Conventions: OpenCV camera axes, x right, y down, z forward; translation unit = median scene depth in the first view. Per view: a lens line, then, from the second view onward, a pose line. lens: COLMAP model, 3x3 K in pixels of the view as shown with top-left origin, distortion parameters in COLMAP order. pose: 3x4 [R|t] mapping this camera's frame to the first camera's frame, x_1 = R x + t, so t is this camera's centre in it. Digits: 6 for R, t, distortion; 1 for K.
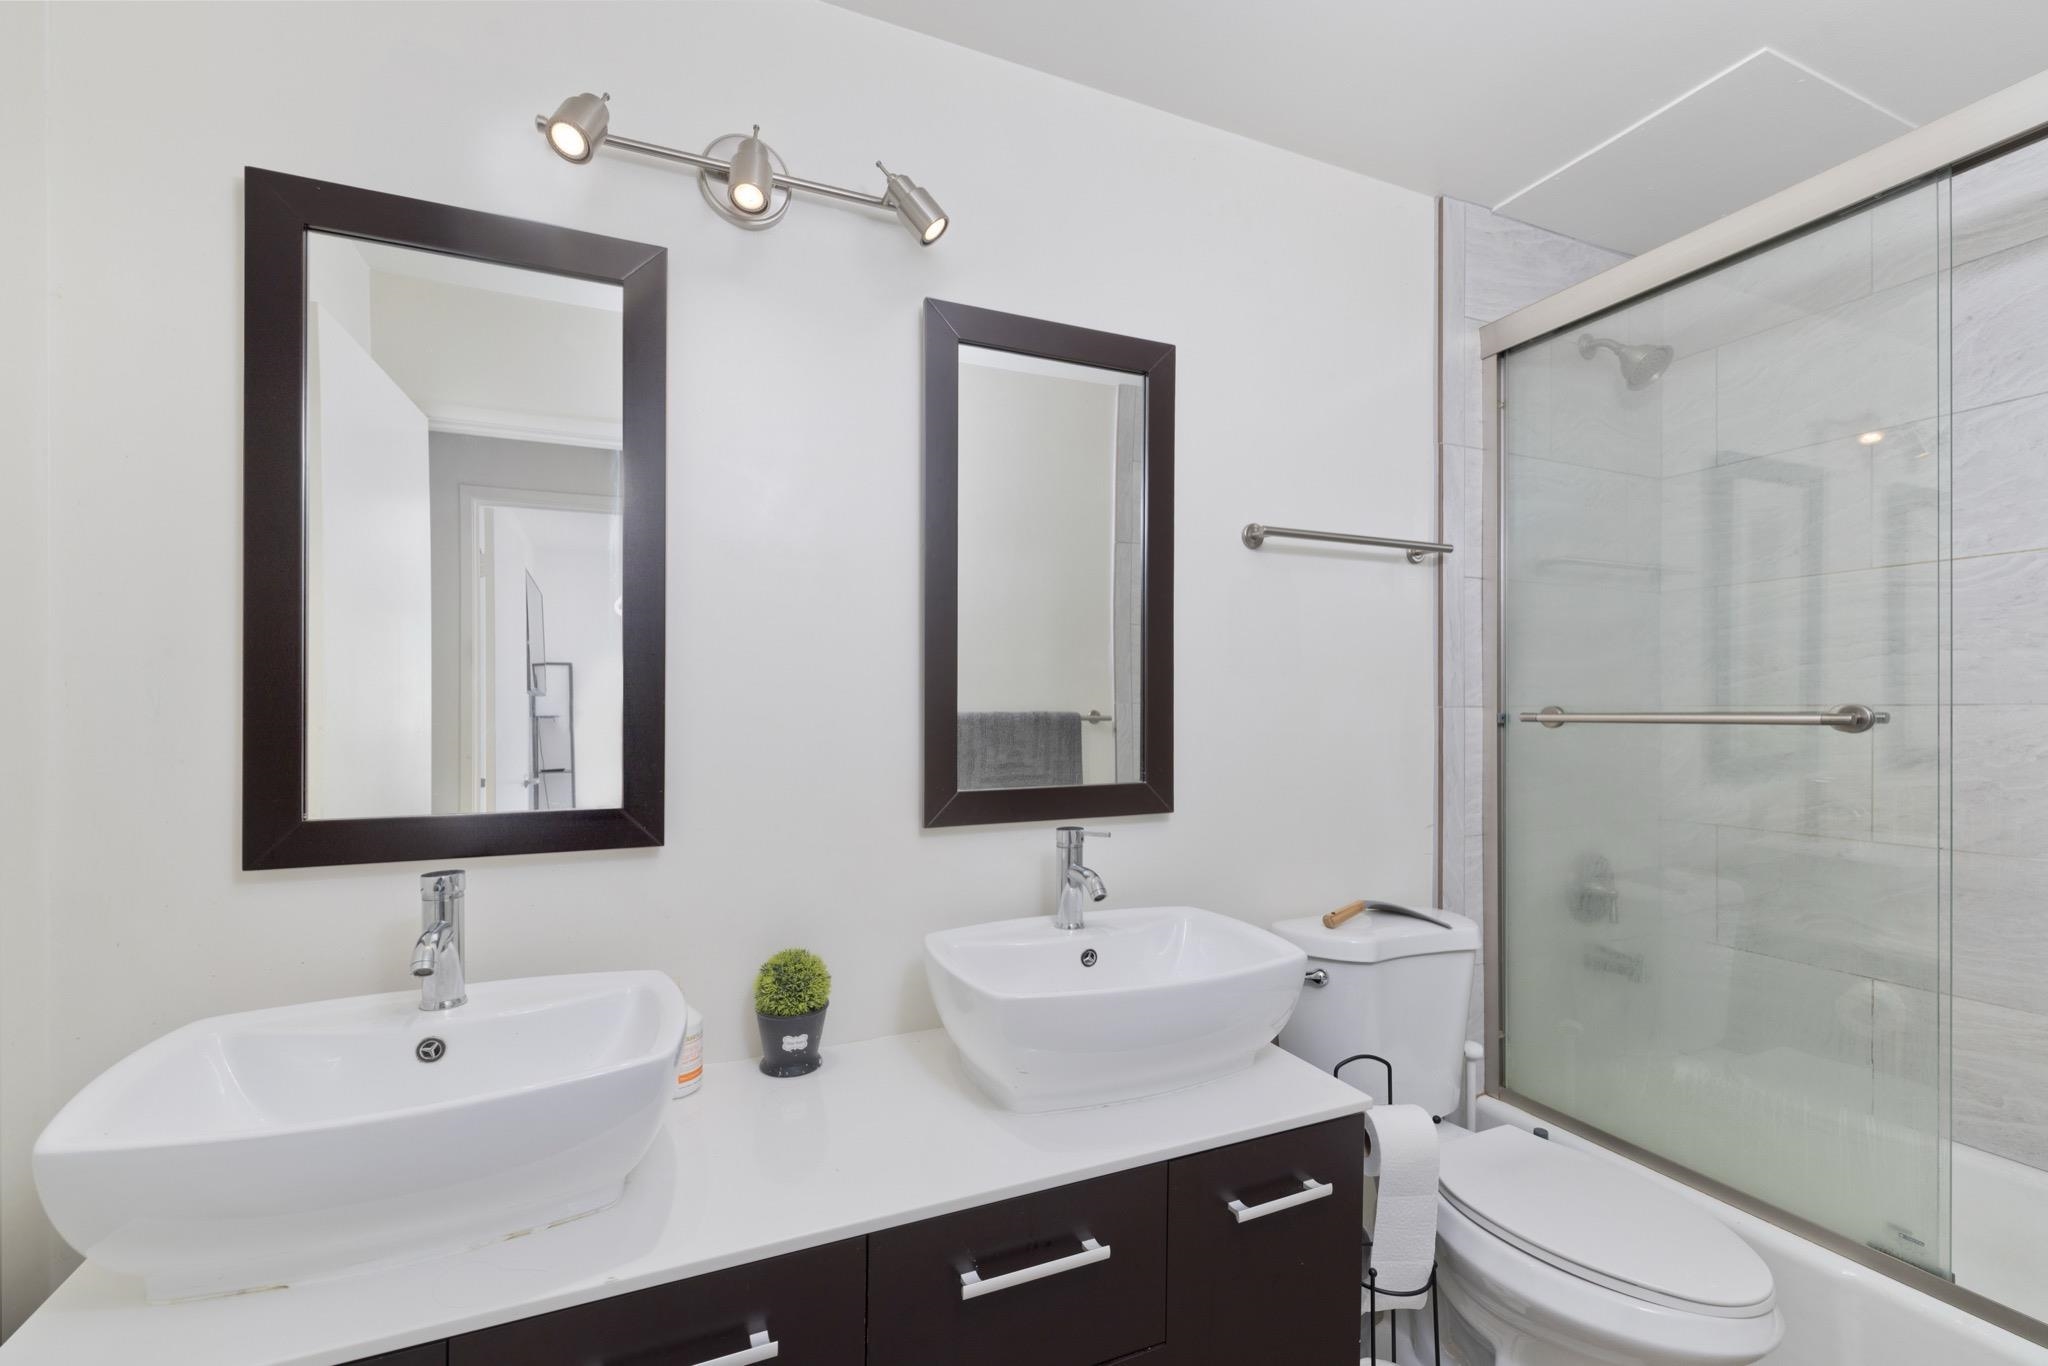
lens RADIAL K [[890.8, 0, 1013.5], [0, 890.8, 705.8], [0, 0, 1]] dist [-0.000203, 0.000142]
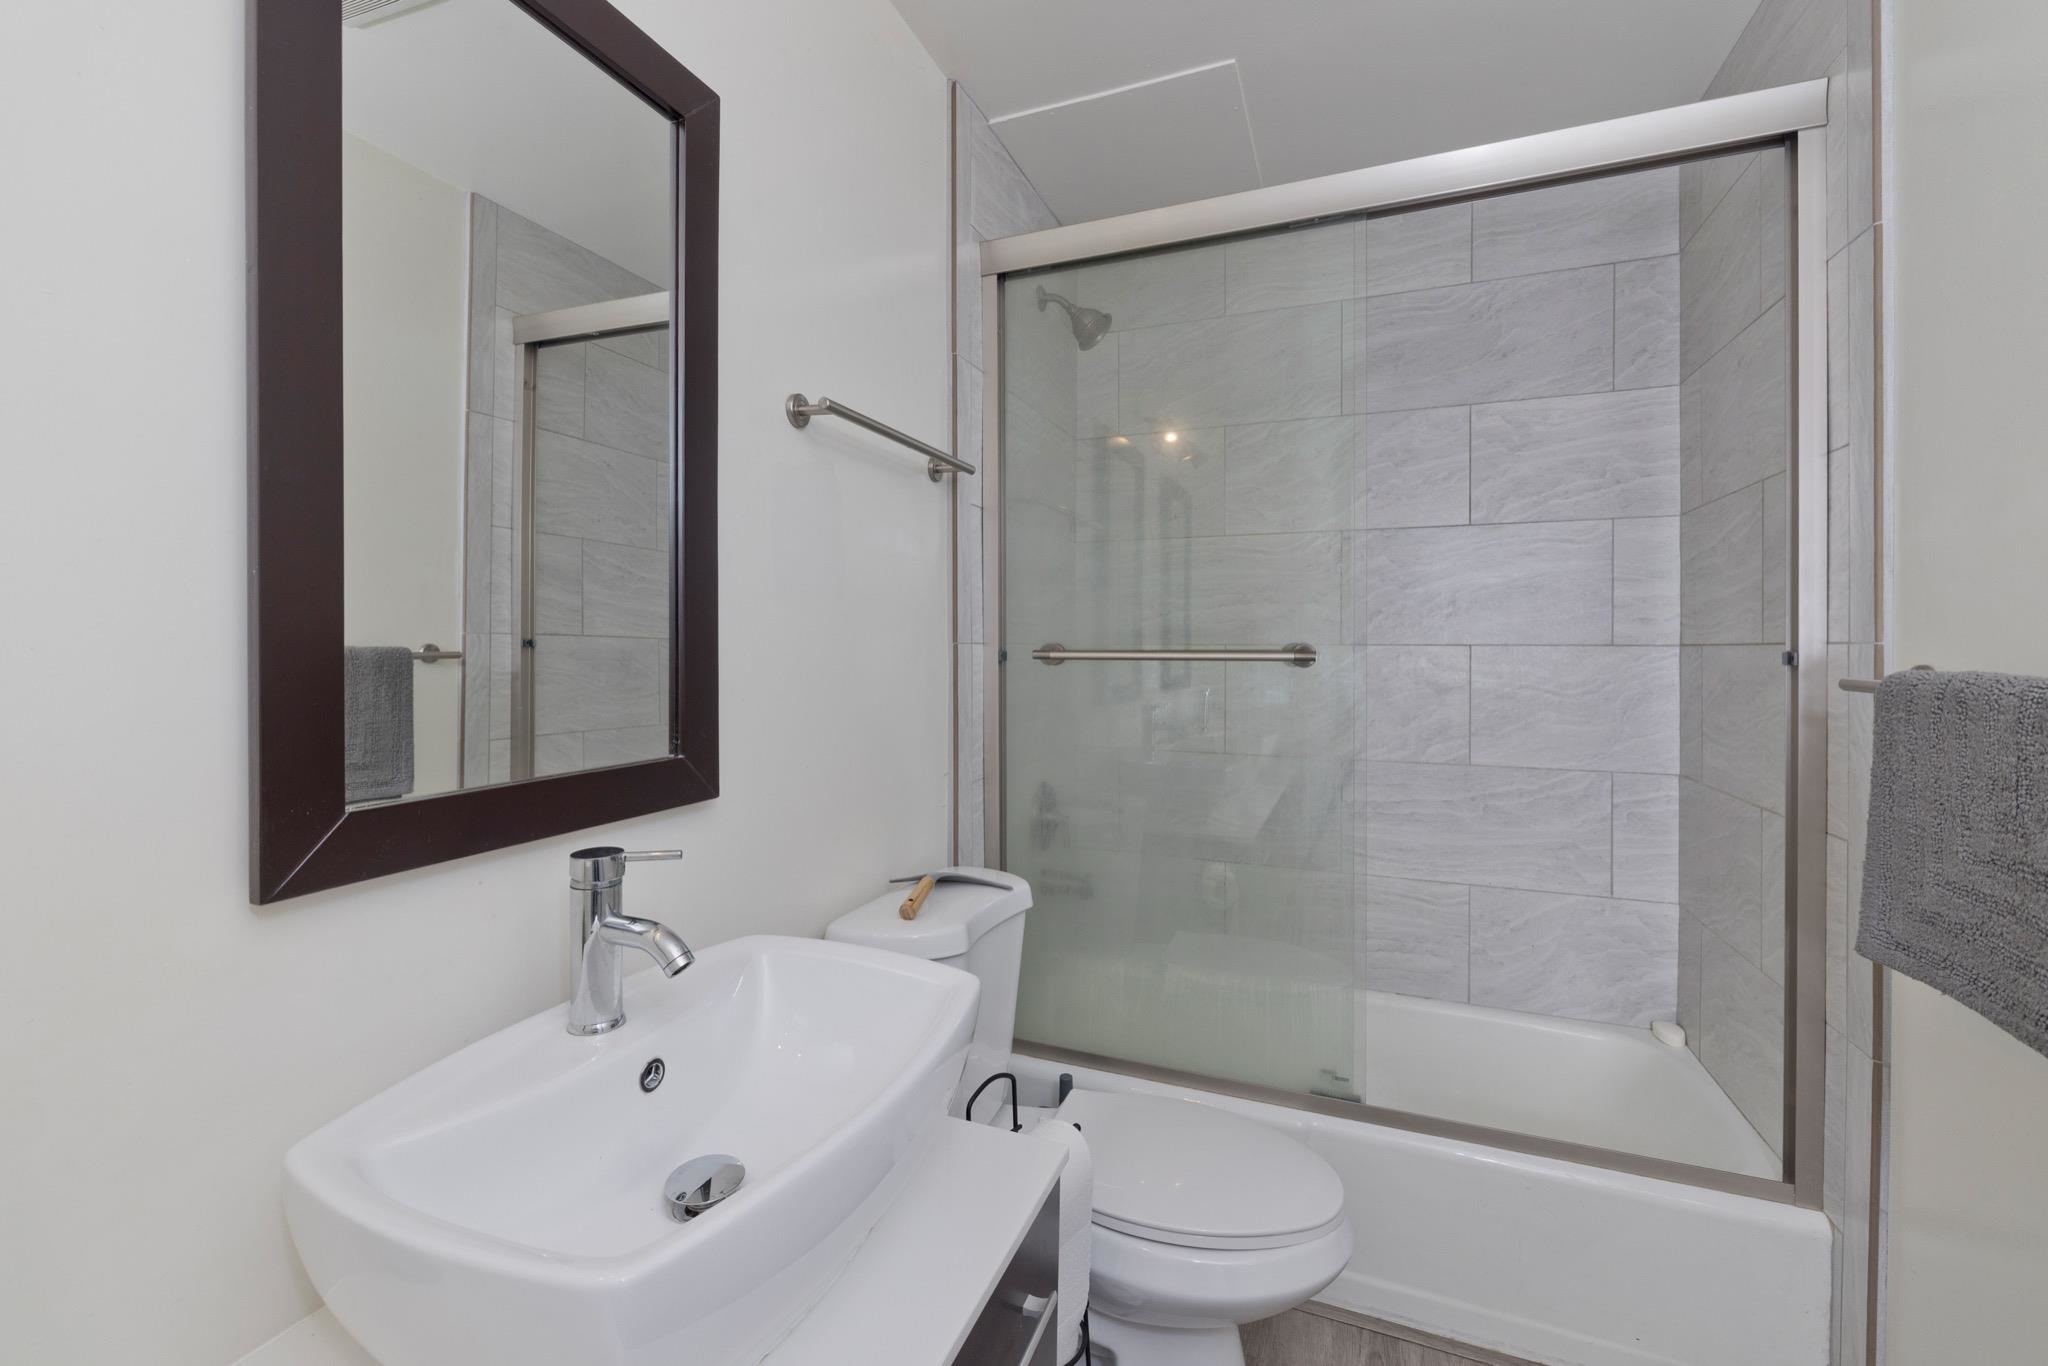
lens RADIAL K [[873.1, 0, 1024.5], [0, 873.1, 657.9], [0, 0, 1]] dist [0.000808, 0.000140]
pose [[0.703386, -0.003664, 0.710798, -0.112079], [-0.009621, 0.999846, 0.014674, 0.002425], [-0.710743, -0.017160, 0.703243, 0.337731]]
